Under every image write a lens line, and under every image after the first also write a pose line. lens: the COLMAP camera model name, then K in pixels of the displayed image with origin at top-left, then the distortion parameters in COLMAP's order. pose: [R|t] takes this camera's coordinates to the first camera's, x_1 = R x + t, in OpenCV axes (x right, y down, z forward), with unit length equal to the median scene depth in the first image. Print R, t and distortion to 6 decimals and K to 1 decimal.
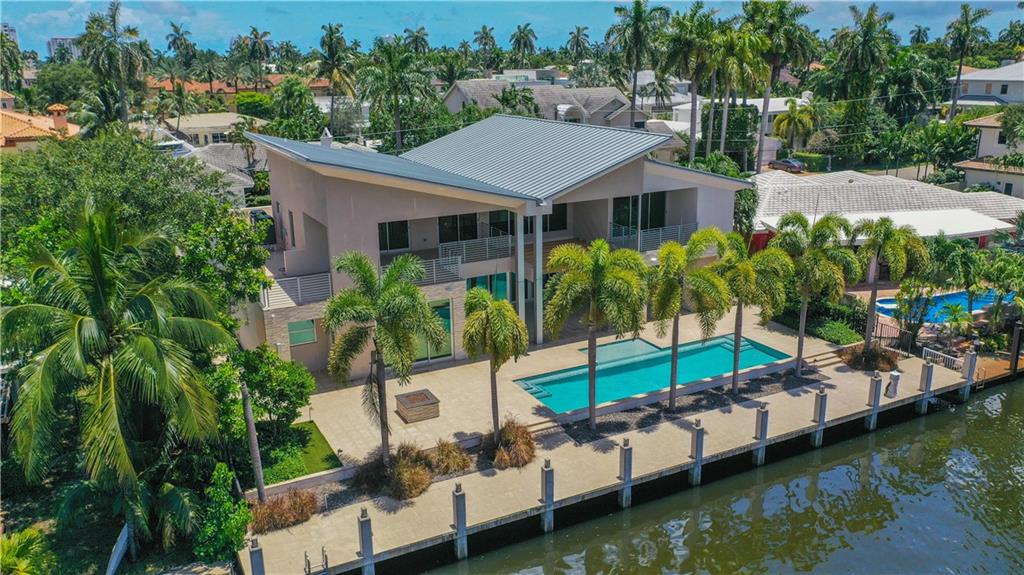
lens RADIAL K [[831.5, 0, 514.0], [0, 831.5, 281.9], [0, 0, 1]] dist [0.032100, 0.001631]
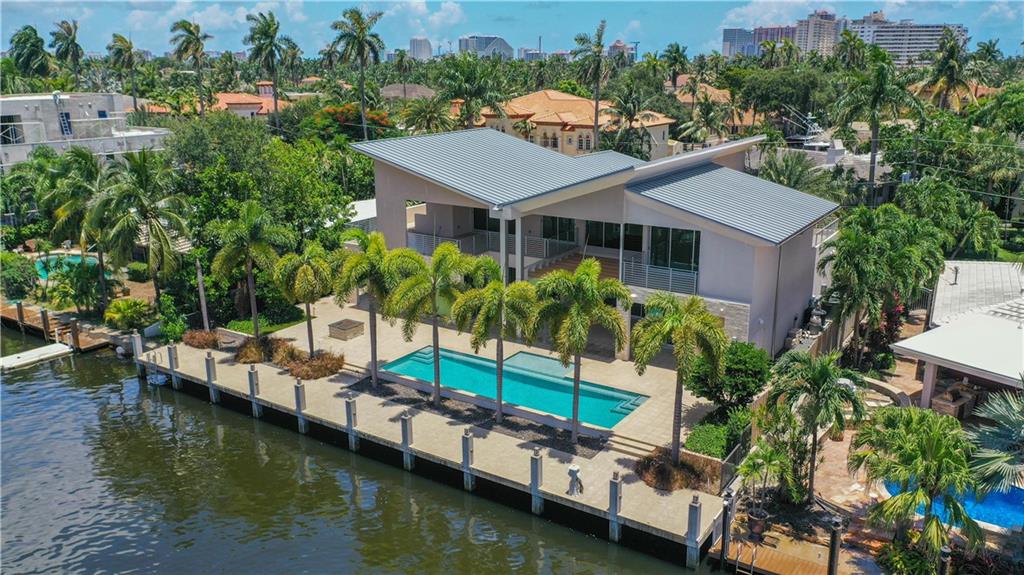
lens RADIAL K [[800.8, 0, 517.4], [0, 800.8, 306.7], [0, 0, 1]] dist [0.003044, 0.001877]
pose [[0.478922, 0.267654, -0.836059, 0.996558], [-0.233778, 0.956880, 0.172418, -0.162323], [0.846157, 0.112878, 0.520843, 0.482342]]
